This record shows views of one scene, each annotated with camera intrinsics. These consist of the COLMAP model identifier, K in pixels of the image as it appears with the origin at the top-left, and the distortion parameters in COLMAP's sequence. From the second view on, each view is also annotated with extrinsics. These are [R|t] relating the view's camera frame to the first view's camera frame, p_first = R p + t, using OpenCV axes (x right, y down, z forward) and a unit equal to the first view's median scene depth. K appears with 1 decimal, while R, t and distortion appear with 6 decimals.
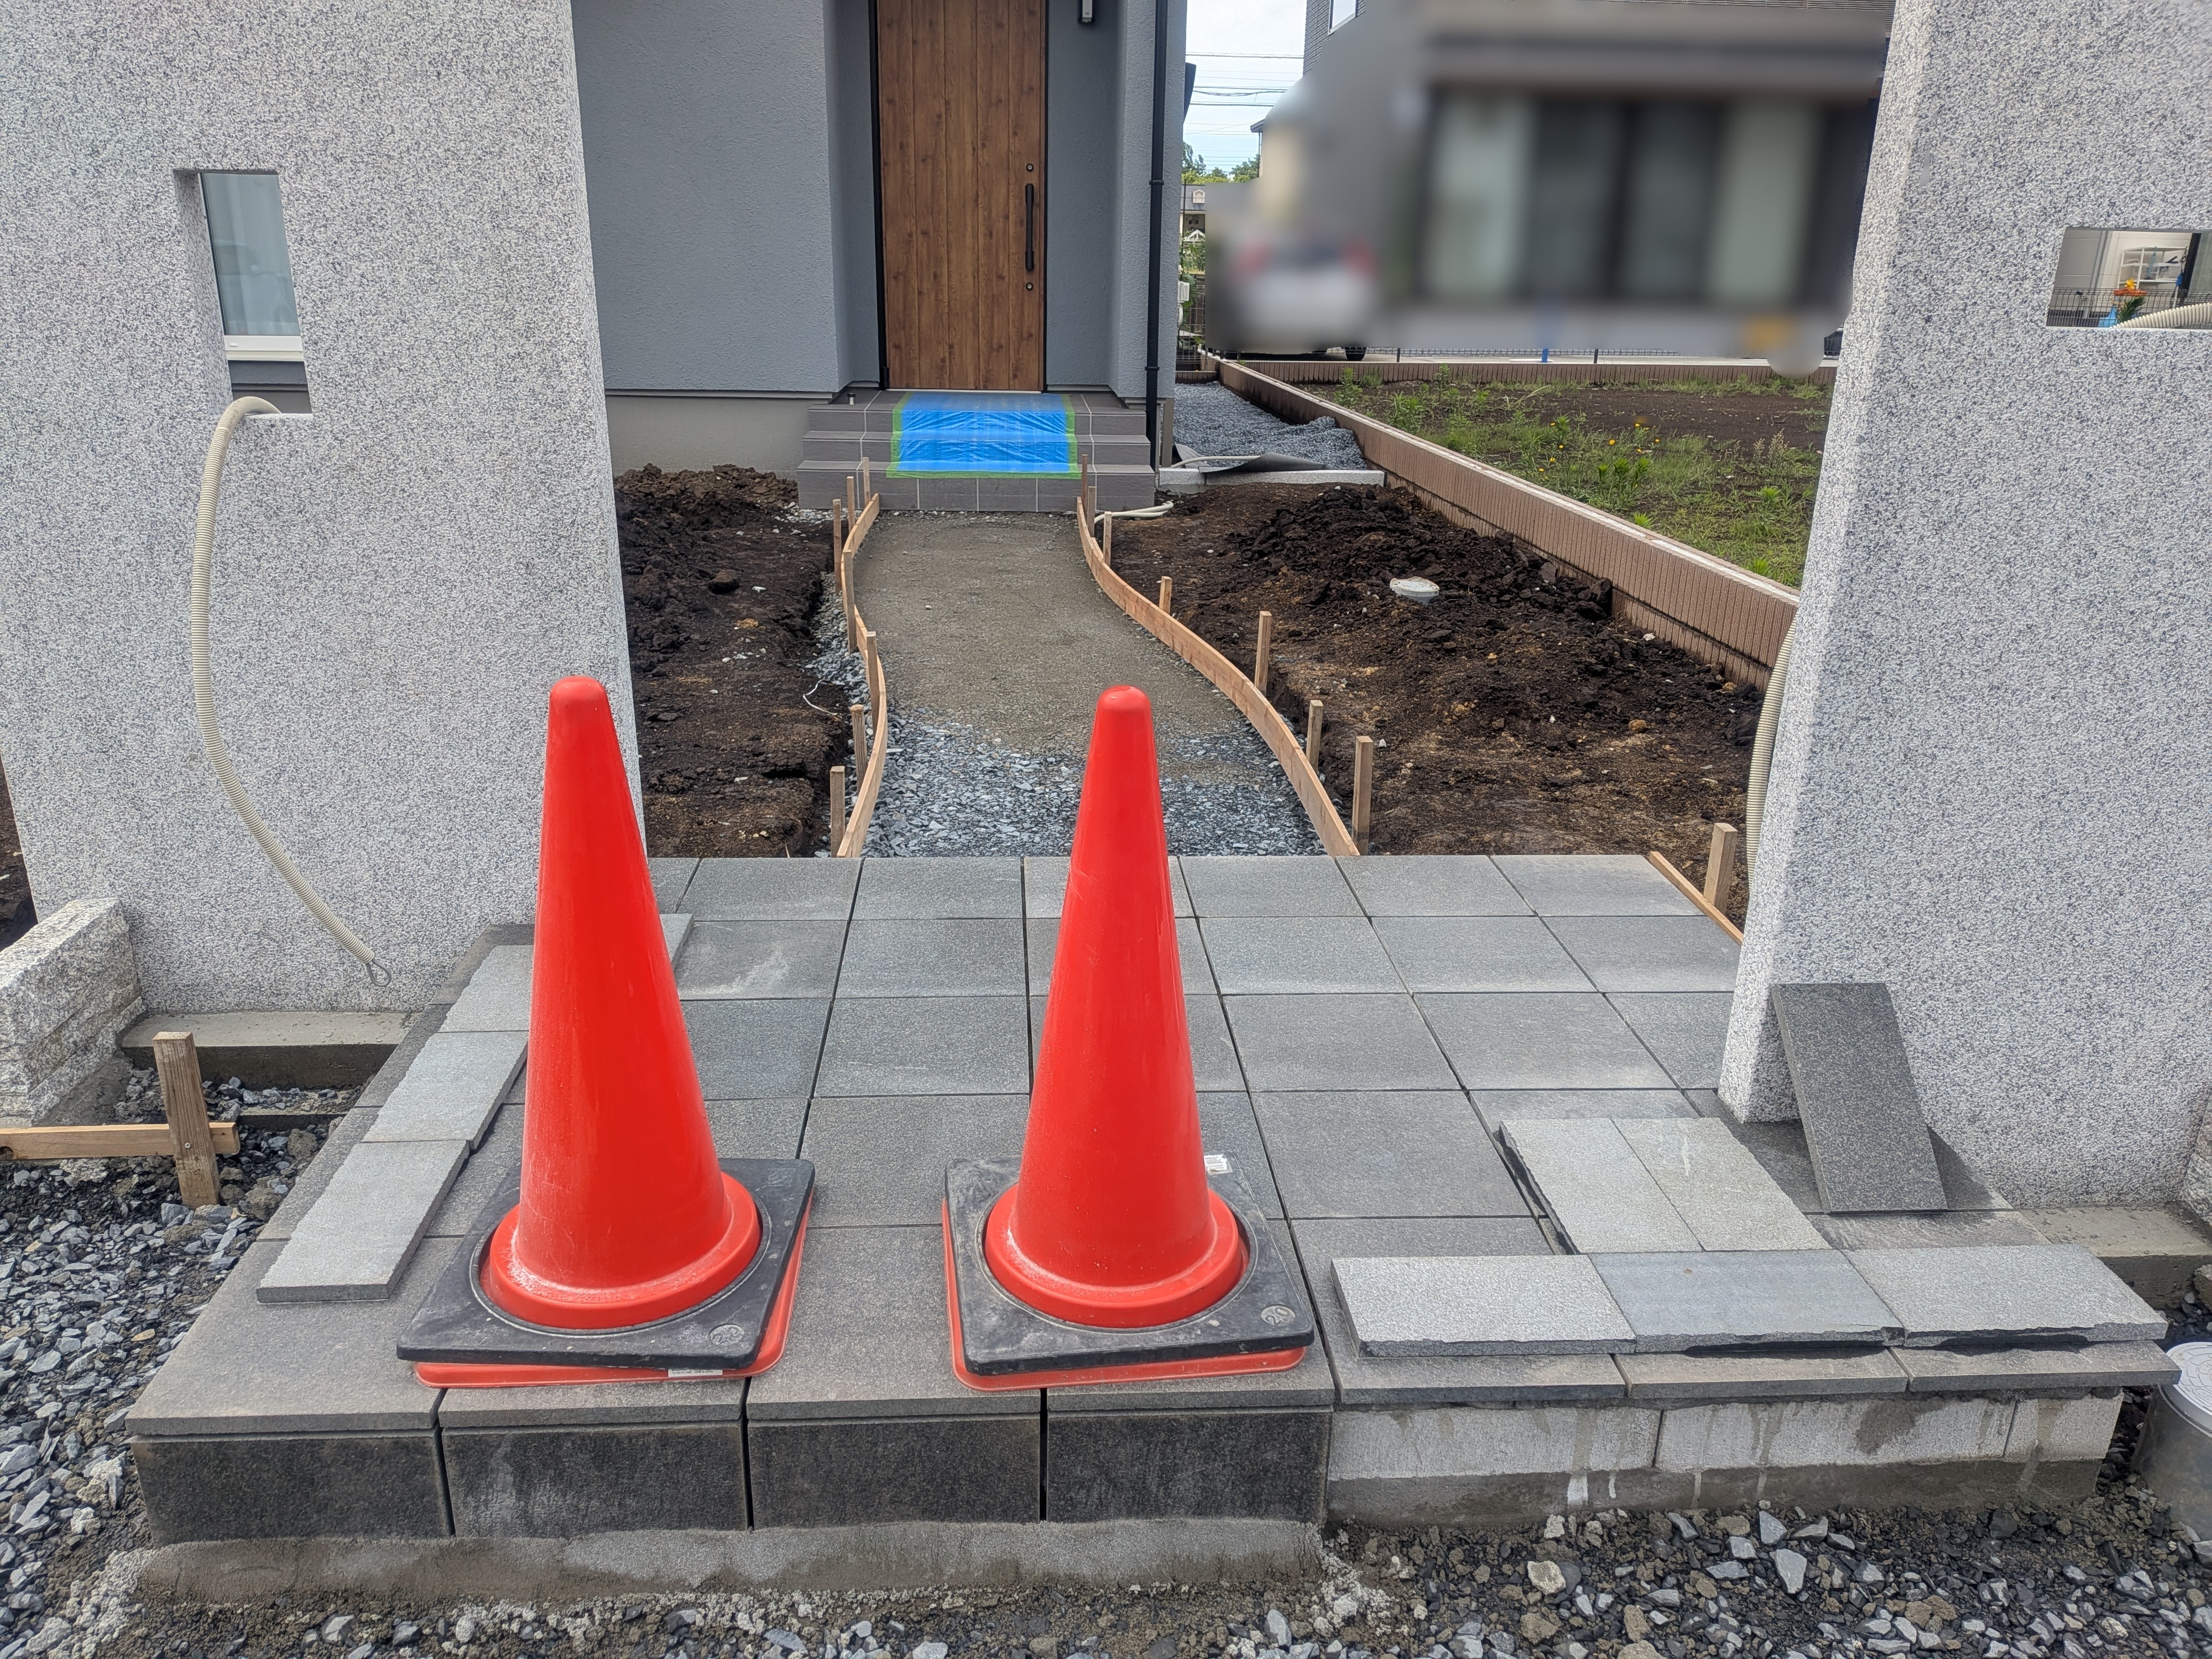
lens RADIAL K [[1600.3, 0, 1109.9], [0, 1600.3, 838.2], [0, 0, 1]] dist [-0.010147, 0.004704]
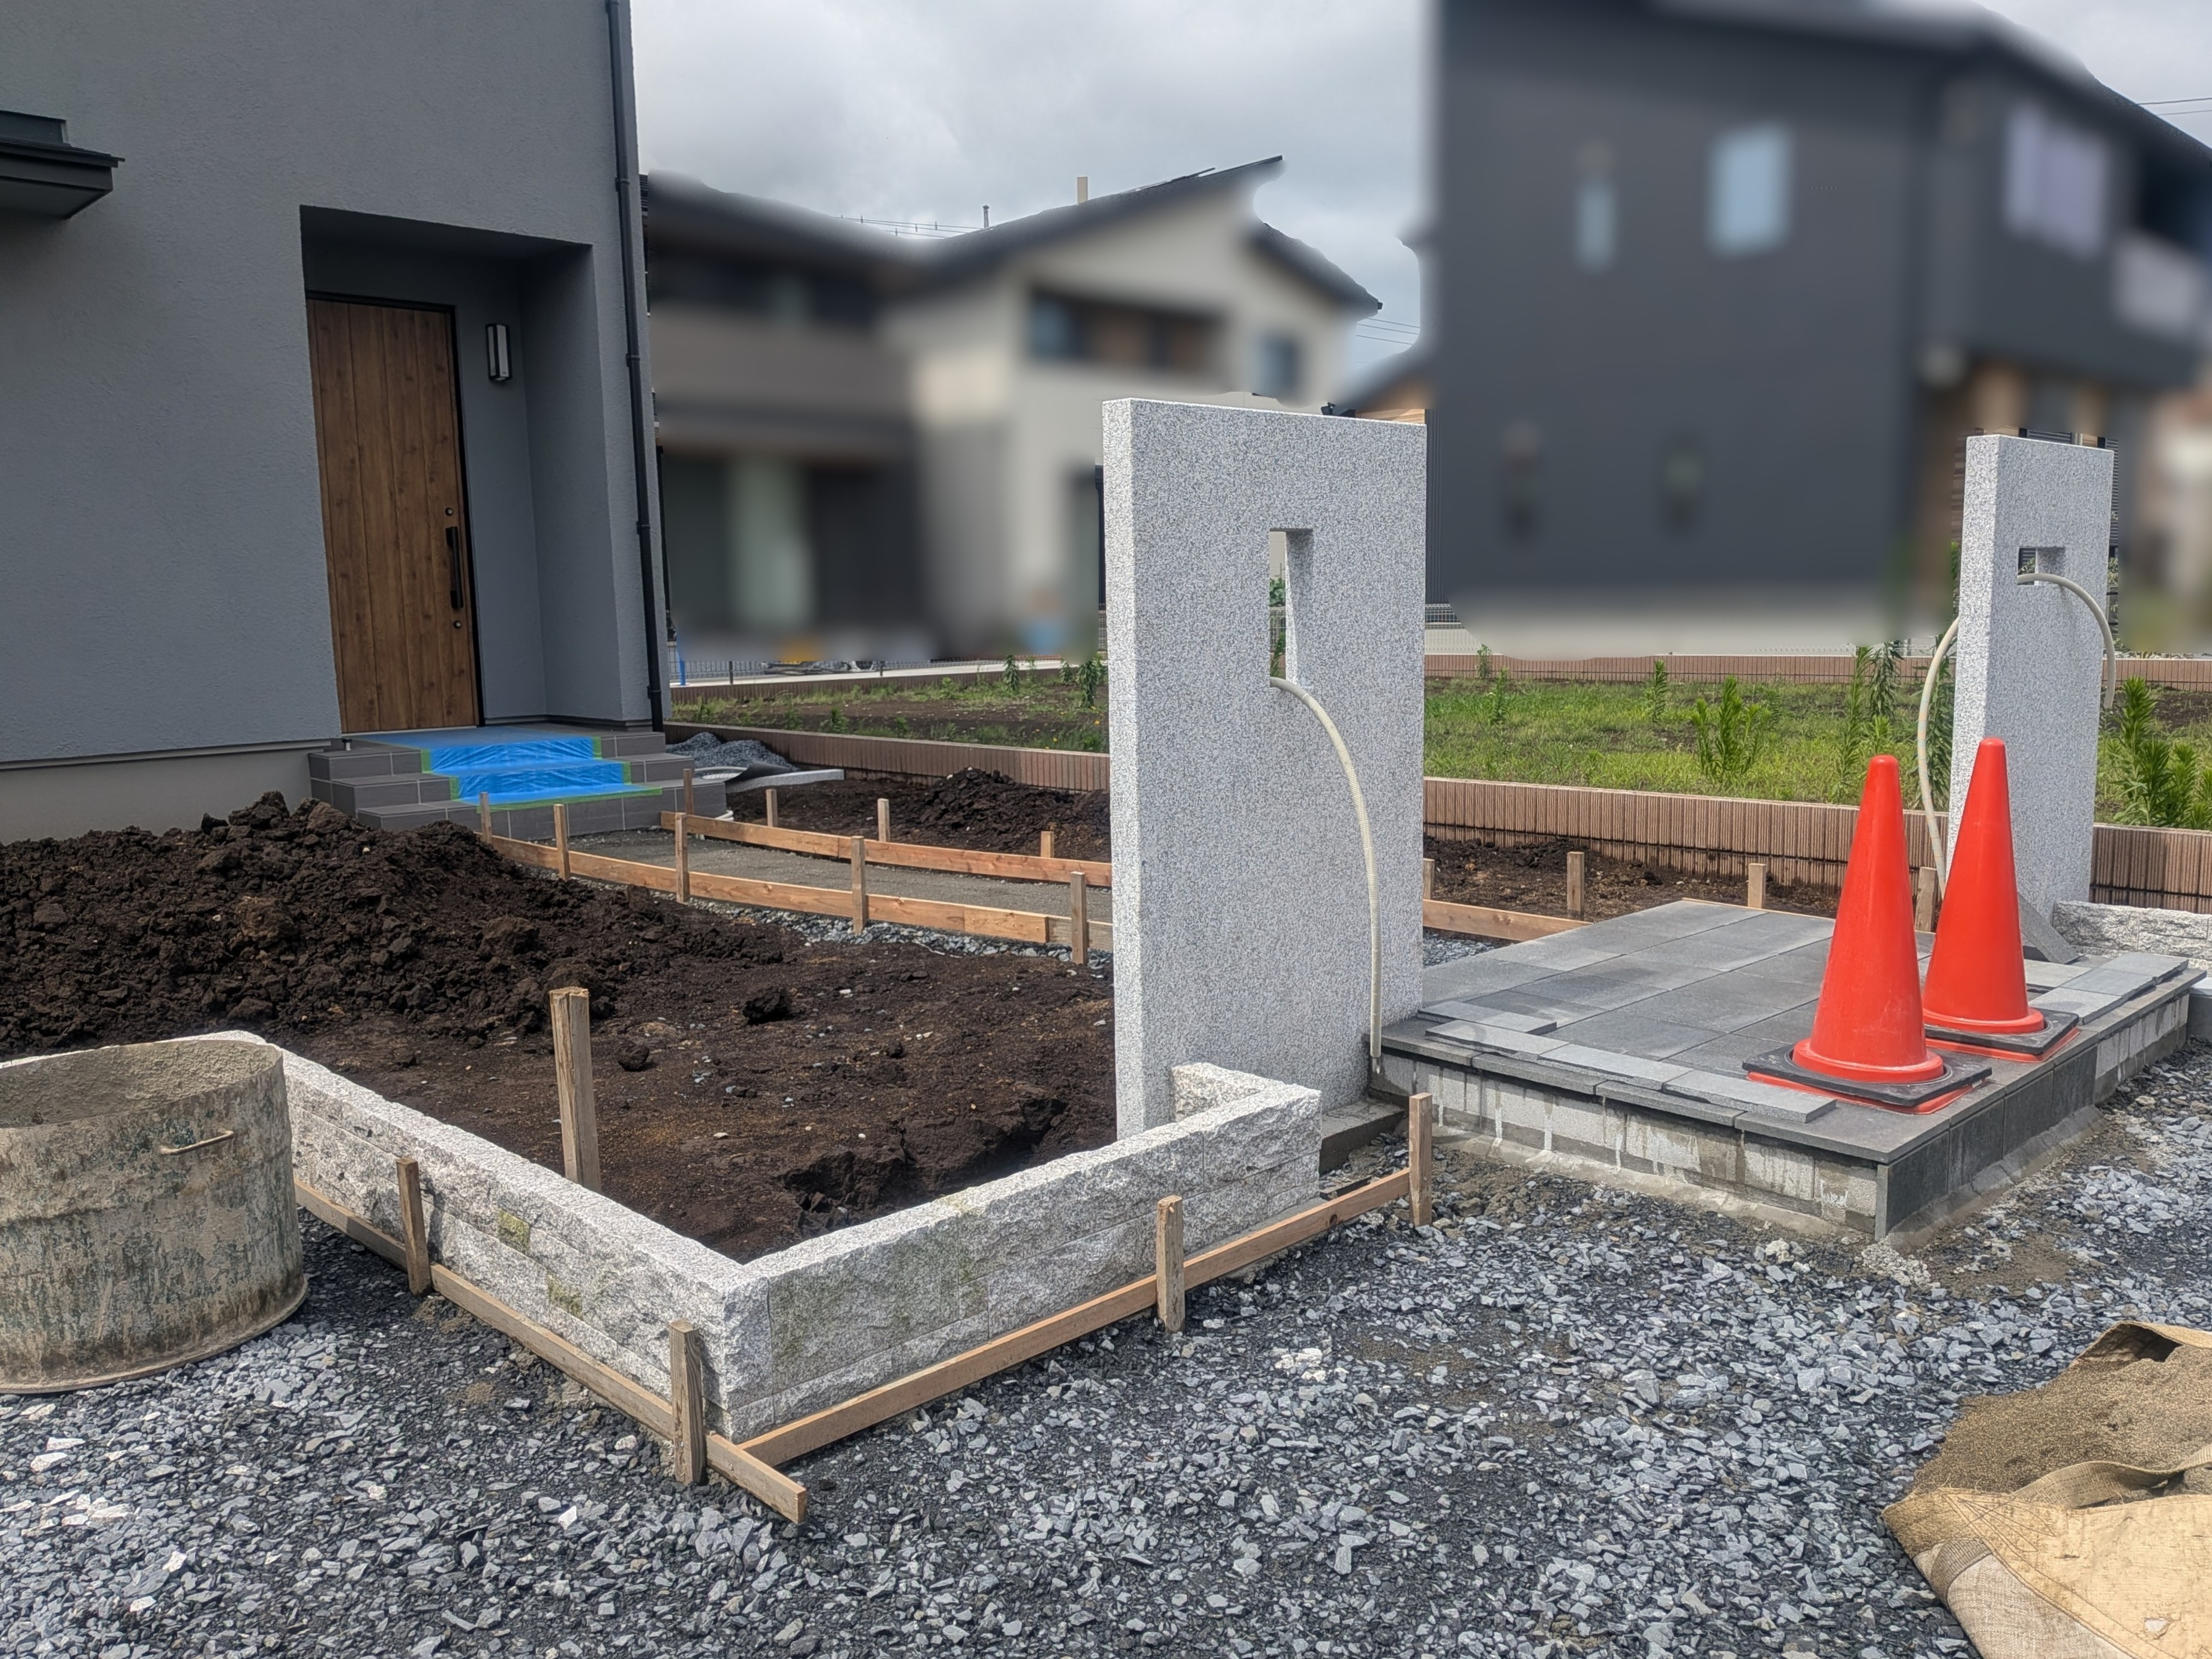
lens RADIAL K [[1707.3, 0, 1102.9], [0, 1707.3, 827.8], [0, 0, 1]] dist [0.014963, -0.003009]
pose [[0.766053, -0.116511, 0.632130, -0.443243], [0.245613, 0.961867, -0.120362, 0.001509], [-0.594001, 0.247463, 0.765457, -0.017433]]
